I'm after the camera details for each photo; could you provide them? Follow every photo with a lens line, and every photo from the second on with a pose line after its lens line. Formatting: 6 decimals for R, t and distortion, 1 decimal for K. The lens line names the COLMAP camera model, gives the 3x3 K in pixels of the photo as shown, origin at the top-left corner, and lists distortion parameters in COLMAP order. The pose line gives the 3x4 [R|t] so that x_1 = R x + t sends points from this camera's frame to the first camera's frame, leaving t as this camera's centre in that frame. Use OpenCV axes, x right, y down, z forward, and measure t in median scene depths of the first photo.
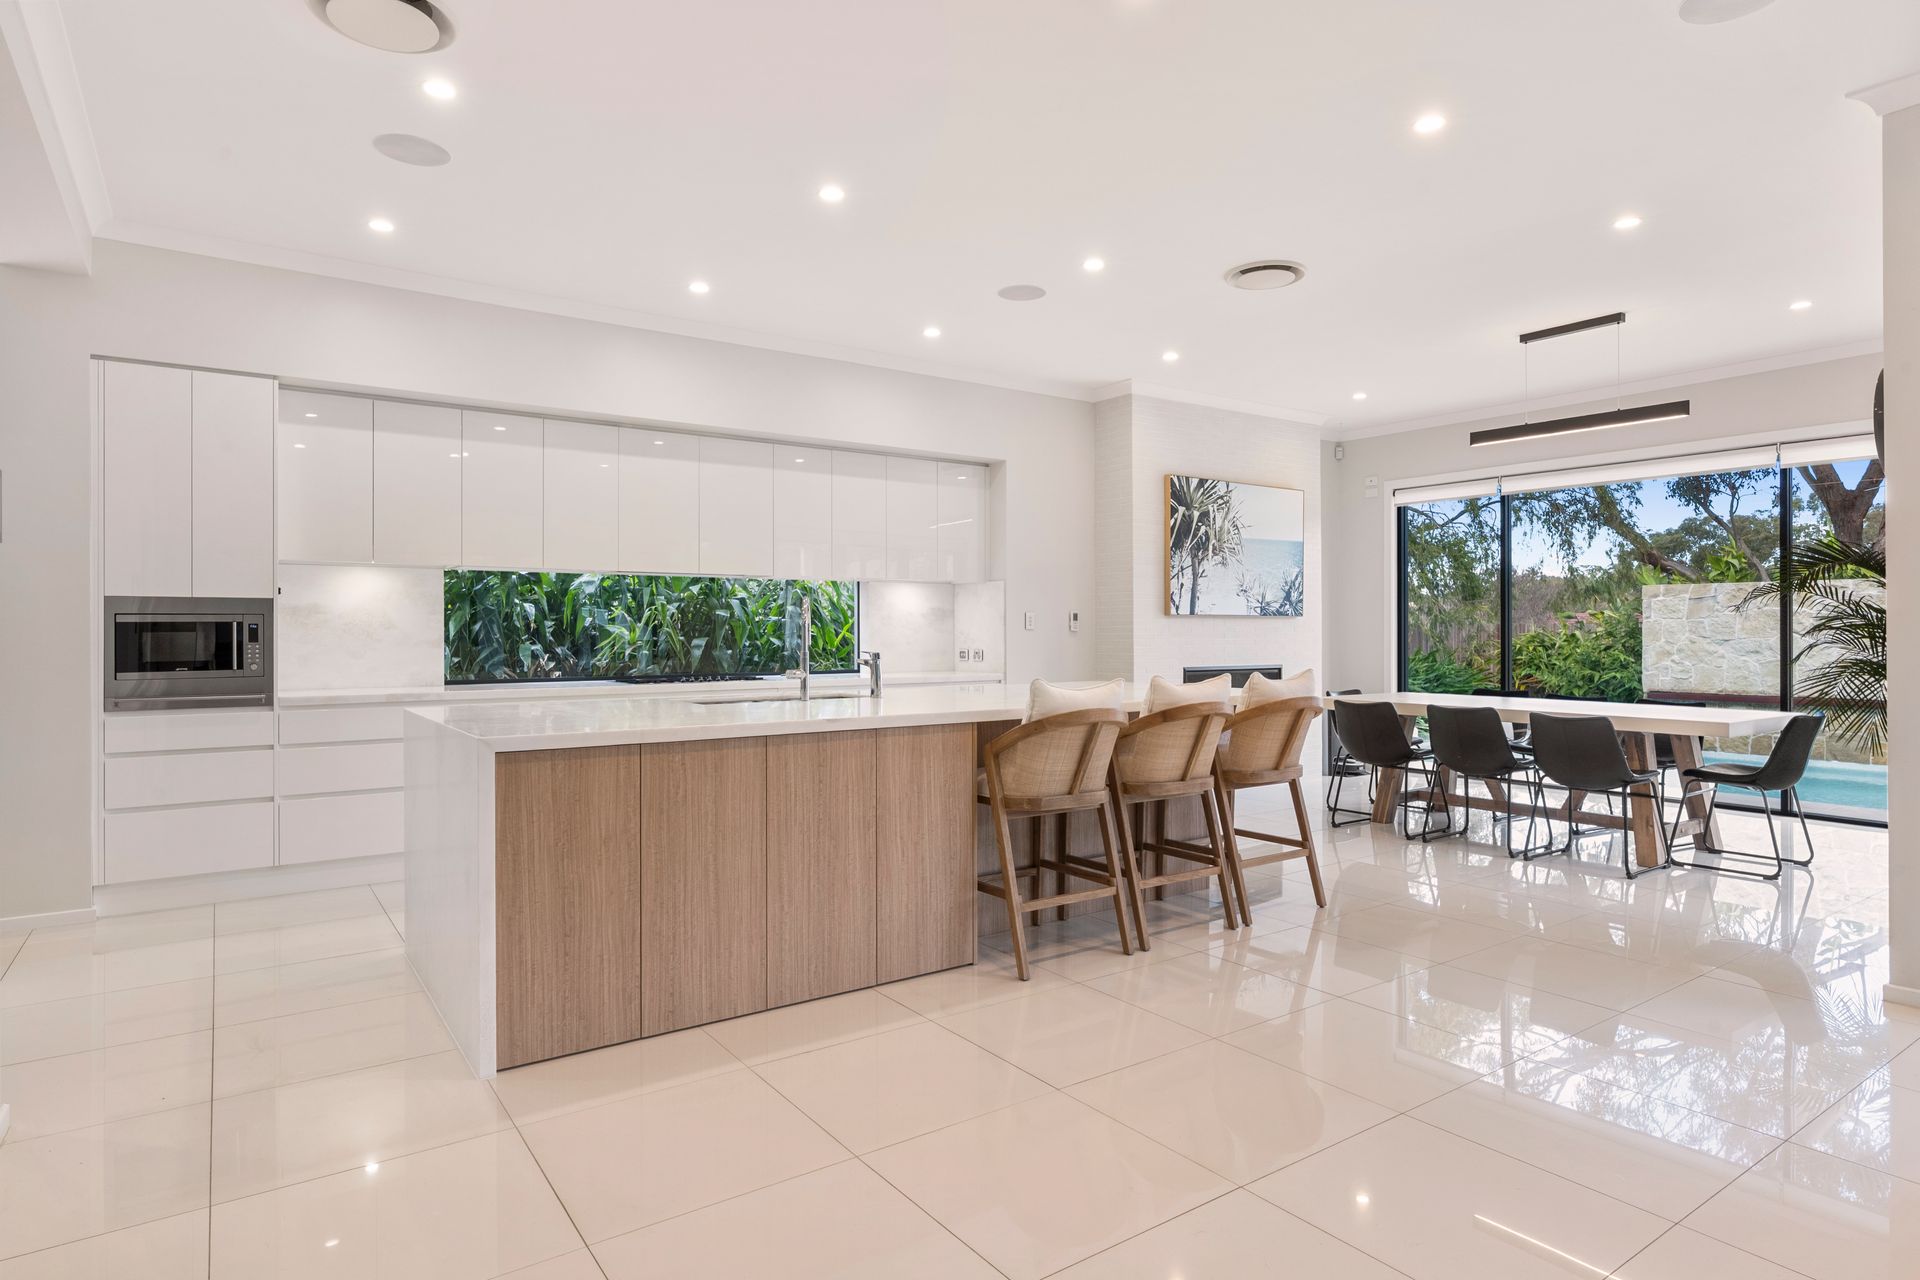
lens RADIAL K [[1039.8, 0, 956.5], [0, 1039.8, 636.3], [0, 0, 1]] dist [-0.002959, 0.000930]
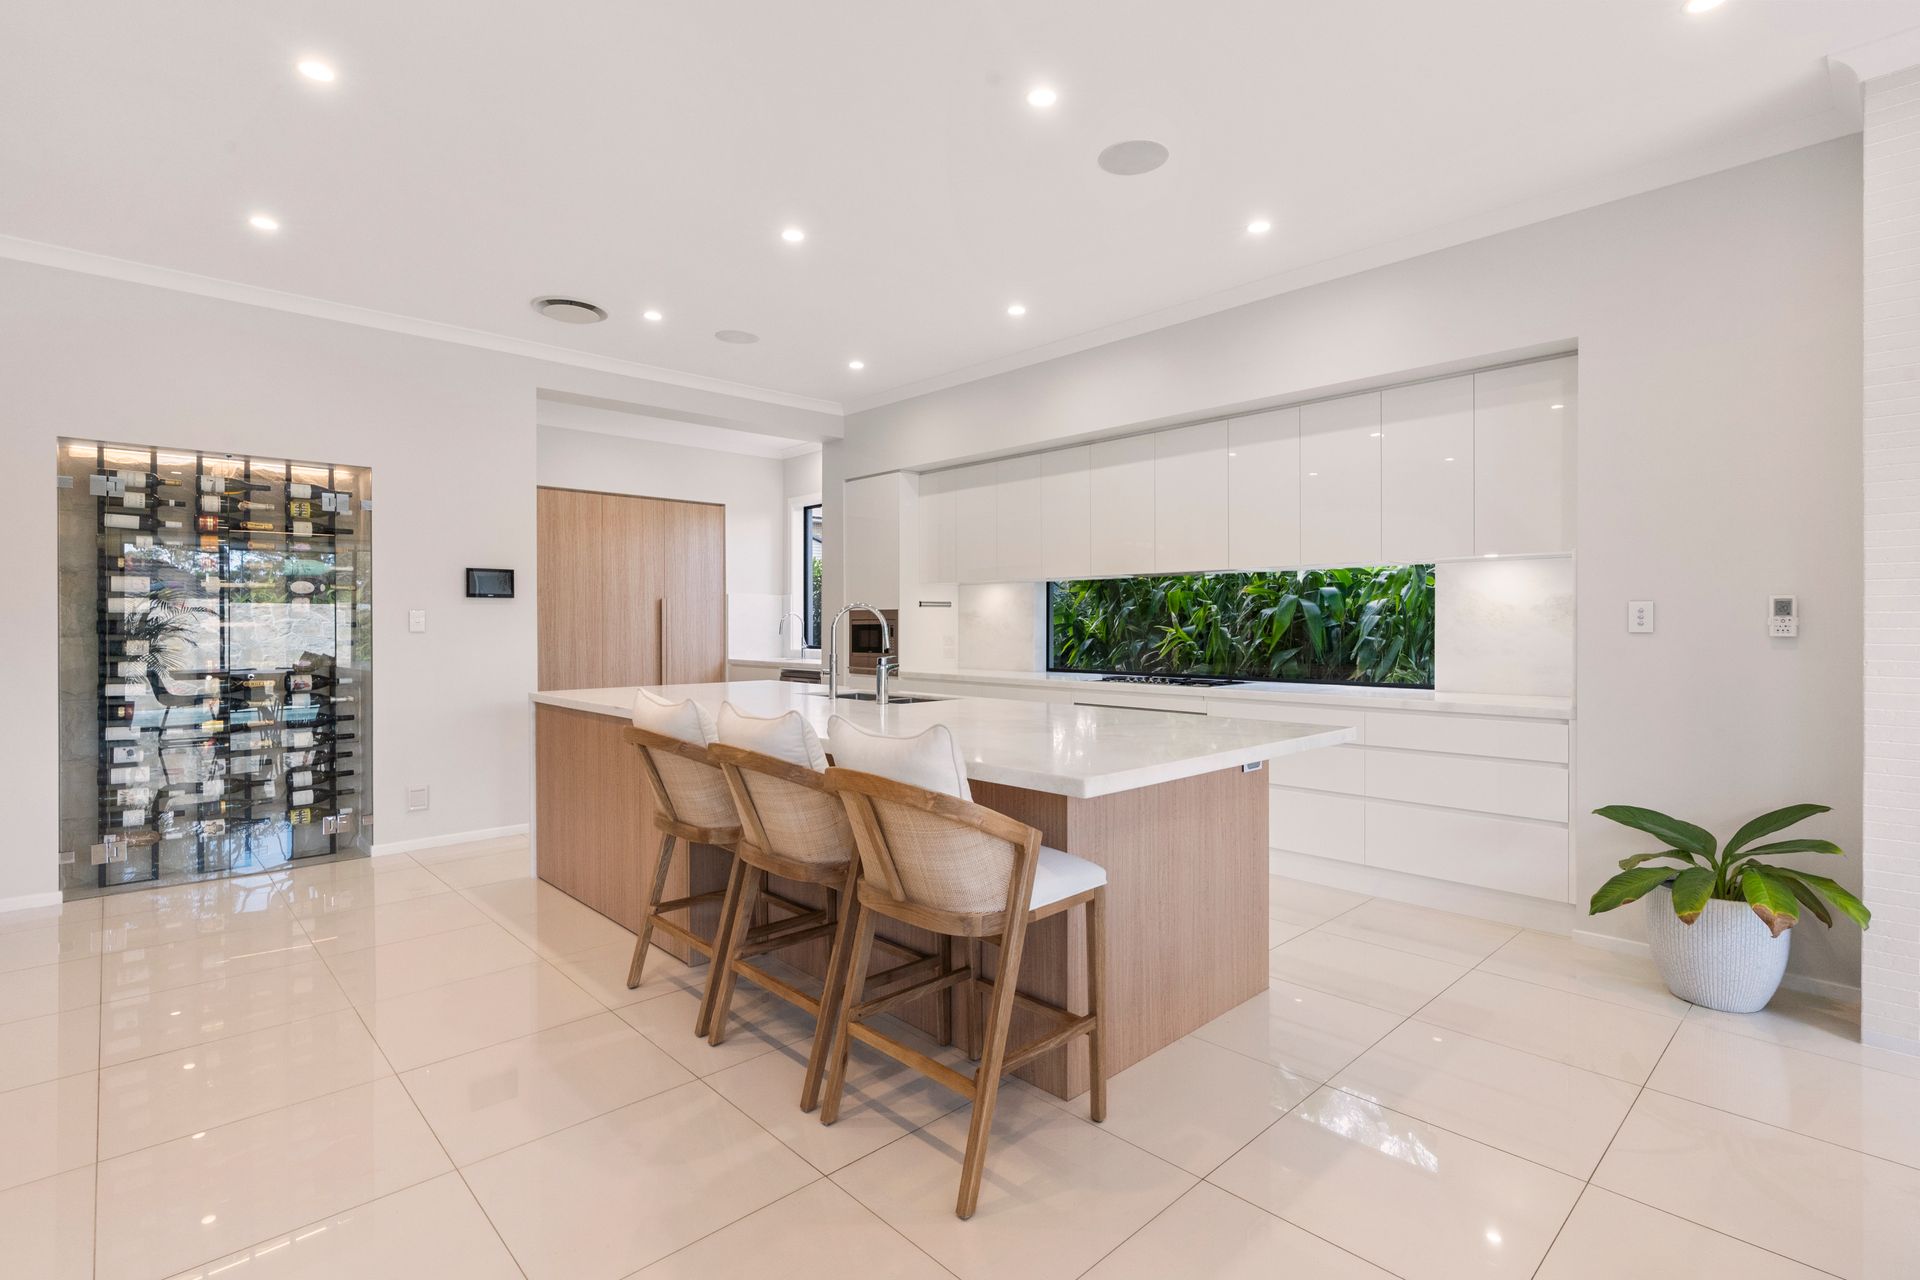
lens RADIAL K [[888.1, 0, 959.8], [0, 888.1, 629.0], [0, 0, 1]] dist [0.020384, 0.000215]
pose [[0.169133, 0.004670, -0.985582, 0.637931], [-0.005980, 0.999975, 0.003712, -0.010321], [0.985575, 0.005266, 0.169157, 0.775756]]
